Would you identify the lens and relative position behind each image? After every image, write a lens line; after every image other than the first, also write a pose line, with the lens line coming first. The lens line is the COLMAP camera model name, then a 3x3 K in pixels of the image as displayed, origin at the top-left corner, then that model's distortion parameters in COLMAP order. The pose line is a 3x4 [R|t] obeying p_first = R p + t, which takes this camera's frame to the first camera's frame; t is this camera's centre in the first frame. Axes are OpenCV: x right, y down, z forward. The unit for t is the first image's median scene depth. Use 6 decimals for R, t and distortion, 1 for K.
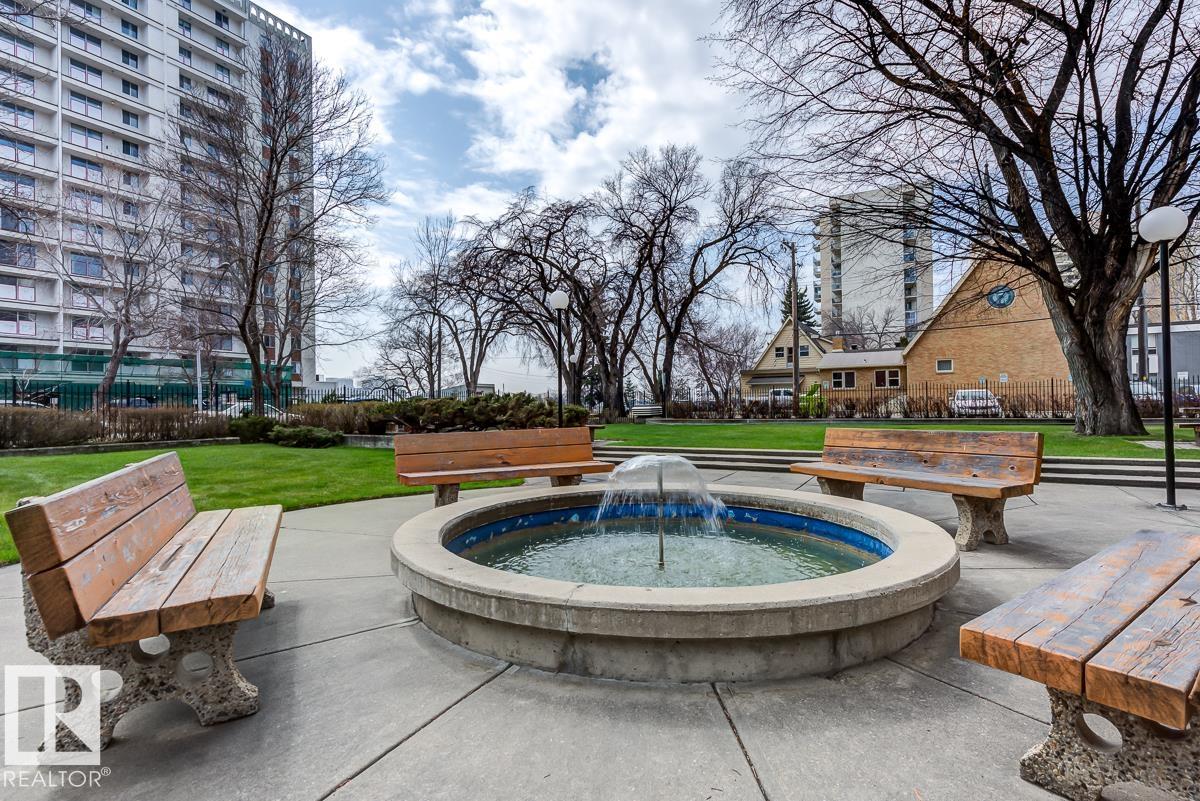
lens RADIAL K [[587.4, 0, 601.3], [0, 587.4, 393.2], [0, 0, 1]] dist [0.013370, -0.000454]
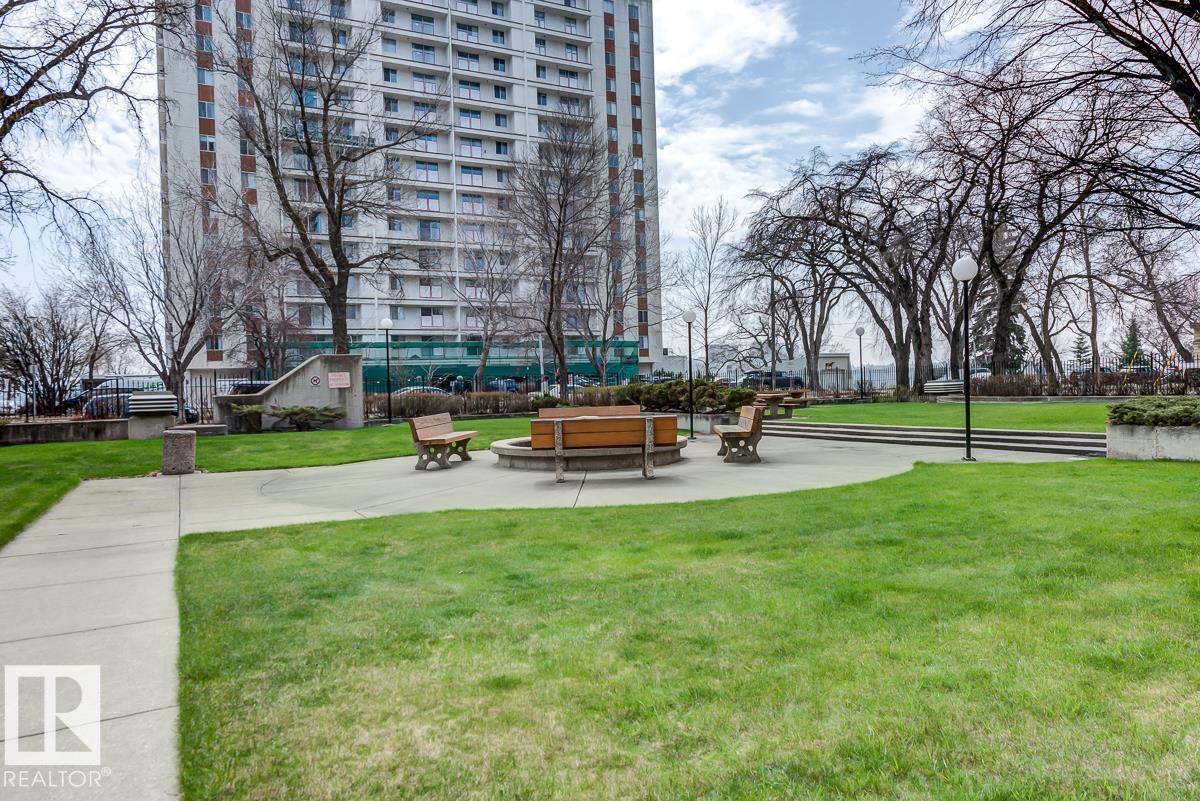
lens RADIAL K [[886.4, 0, 600.9], [0, 886.4, 382.5], [0, 0, 1]] dist [0.000633, 0.000171]
pose [[0.824629, -0.011644, -0.565554, 0.299230], [0.029475, 0.999314, 0.022402, -0.016419], [0.564906, -0.035143, 0.824407, -0.277891]]
